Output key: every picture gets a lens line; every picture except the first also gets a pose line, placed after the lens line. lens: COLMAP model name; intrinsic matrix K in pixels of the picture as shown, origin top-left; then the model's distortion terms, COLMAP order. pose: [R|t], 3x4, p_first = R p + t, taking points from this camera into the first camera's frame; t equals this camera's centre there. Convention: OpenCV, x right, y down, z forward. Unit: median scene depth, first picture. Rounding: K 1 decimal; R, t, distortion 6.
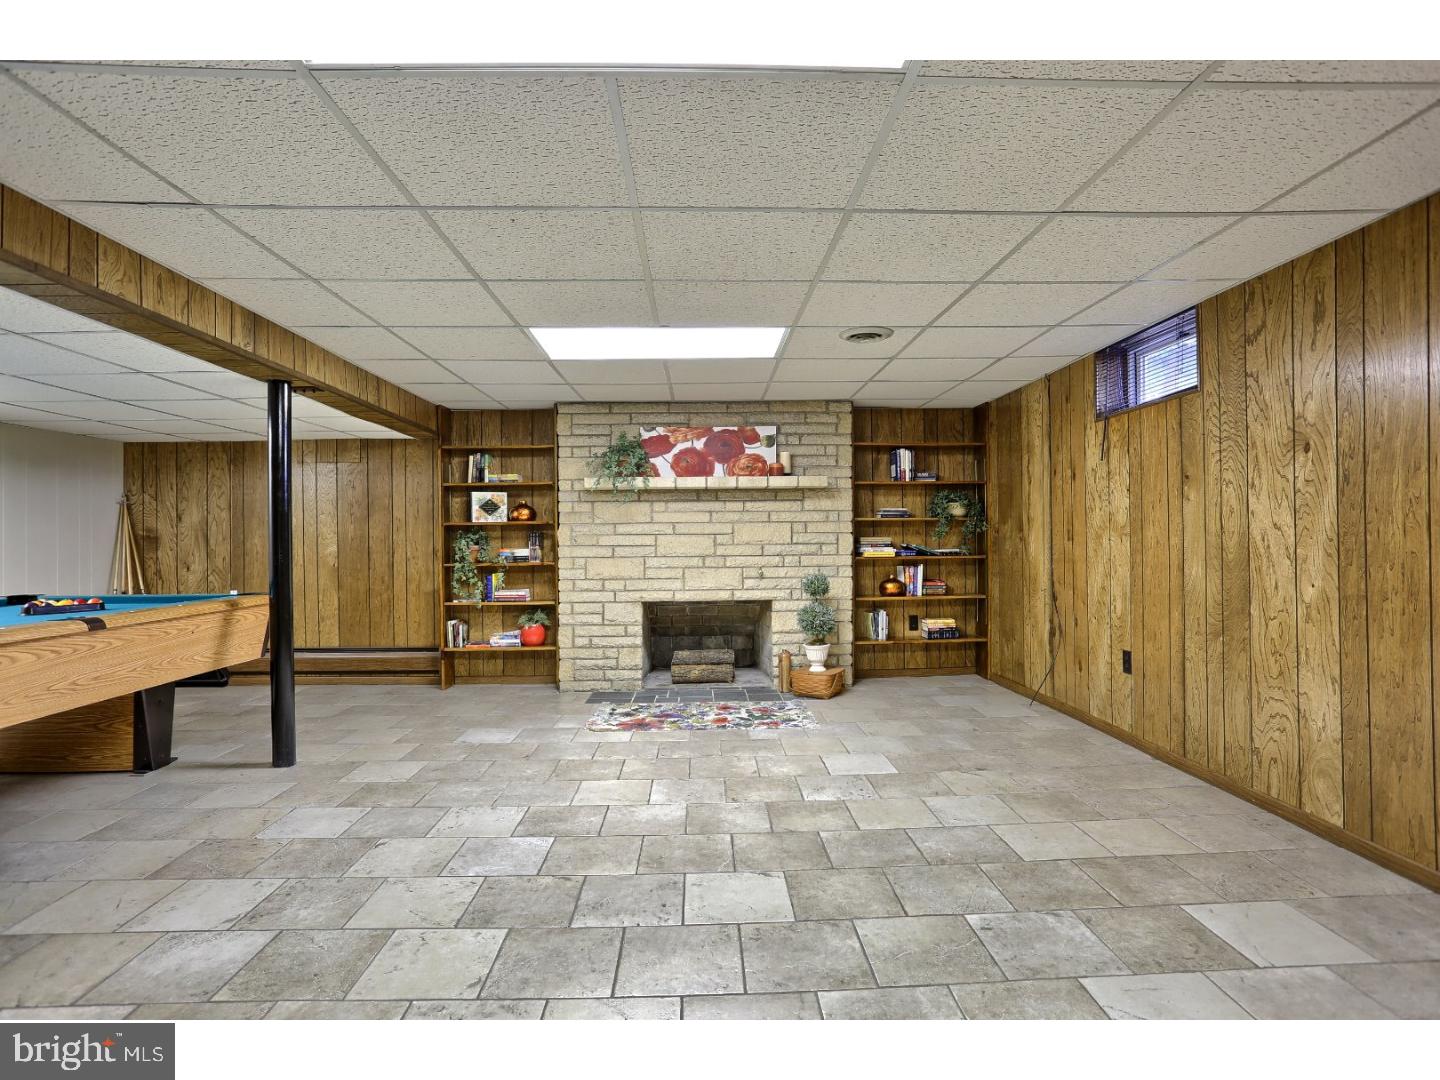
lens RADIAL K [[732.2, 0, 720.0], [0, 732.2, 540.0], [0, 0, 1]] dist [-0.083617, 0.044392]
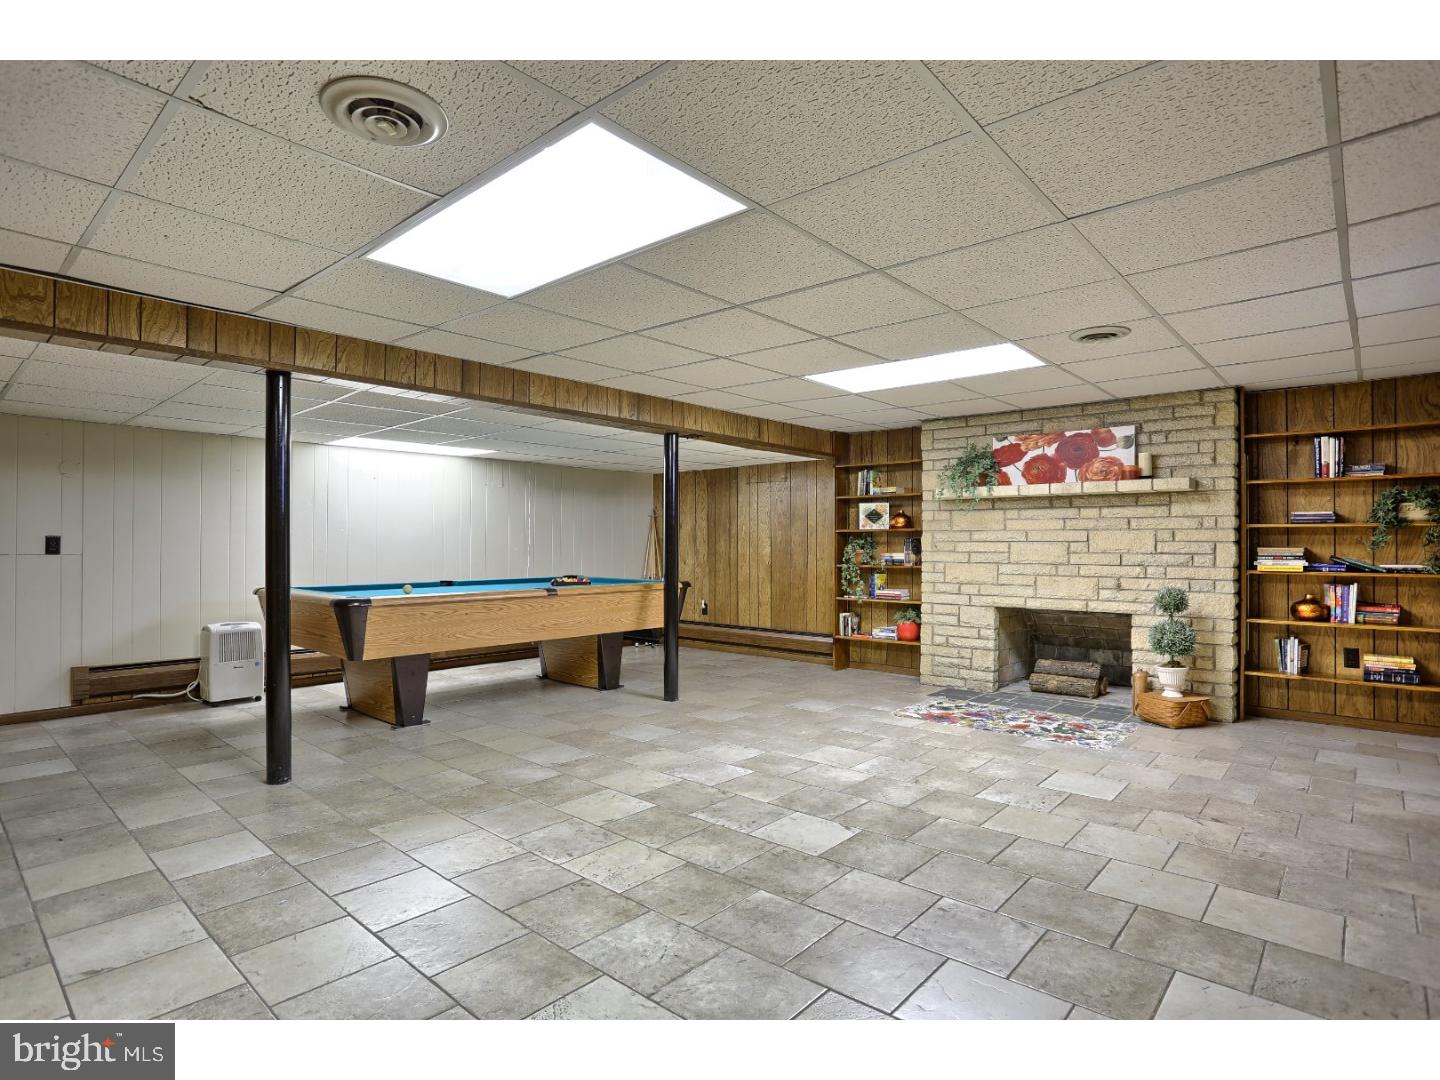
lens RADIAL K [[732.2, 0, 720.0], [0, 732.2, 540.0], [0, 0, 1]] dist [-0.083617, 0.044392]
pose [[0.737219, 0.008275, -0.675603, 0.297269], [-0.010581, 0.999944, 0.000702, -0.006253], [0.675571, 0.006631, 0.737265, -0.014829]]
